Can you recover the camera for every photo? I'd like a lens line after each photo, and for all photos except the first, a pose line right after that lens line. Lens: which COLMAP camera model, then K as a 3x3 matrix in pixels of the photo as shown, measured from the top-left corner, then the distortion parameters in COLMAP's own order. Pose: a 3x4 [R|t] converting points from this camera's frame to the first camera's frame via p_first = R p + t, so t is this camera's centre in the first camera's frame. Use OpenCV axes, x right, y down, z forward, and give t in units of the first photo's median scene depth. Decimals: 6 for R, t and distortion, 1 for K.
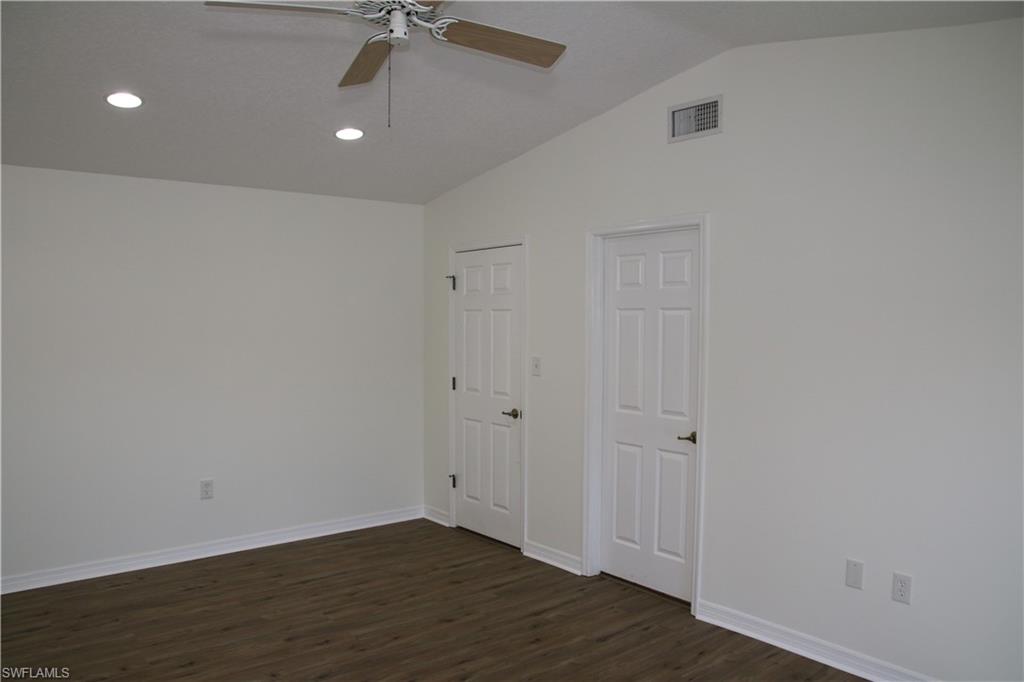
lens RADIAL K [[764.8, 0, 512.5], [0, 764.8, 348.8], [0, 0, 1]] dist [-0.126611, 0.068948]
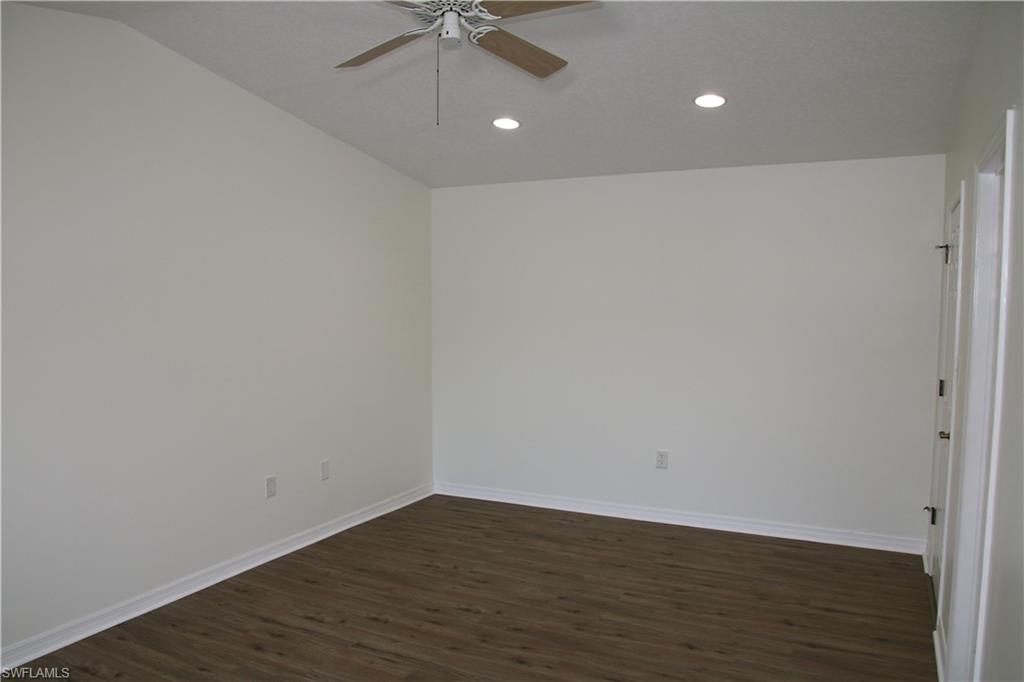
lens RADIAL K [[764.8, 0, 511.9], [0, 764.8, 334.7], [0, 0, 1]] dist [-0.126611, 0.068948]
pose [[0.399053, 0.045233, -0.915811, 0.539696], [-0.039885, 0.998693, 0.031947, -0.017601], [0.916060, 0.023779, 0.400336, 0.404593]]
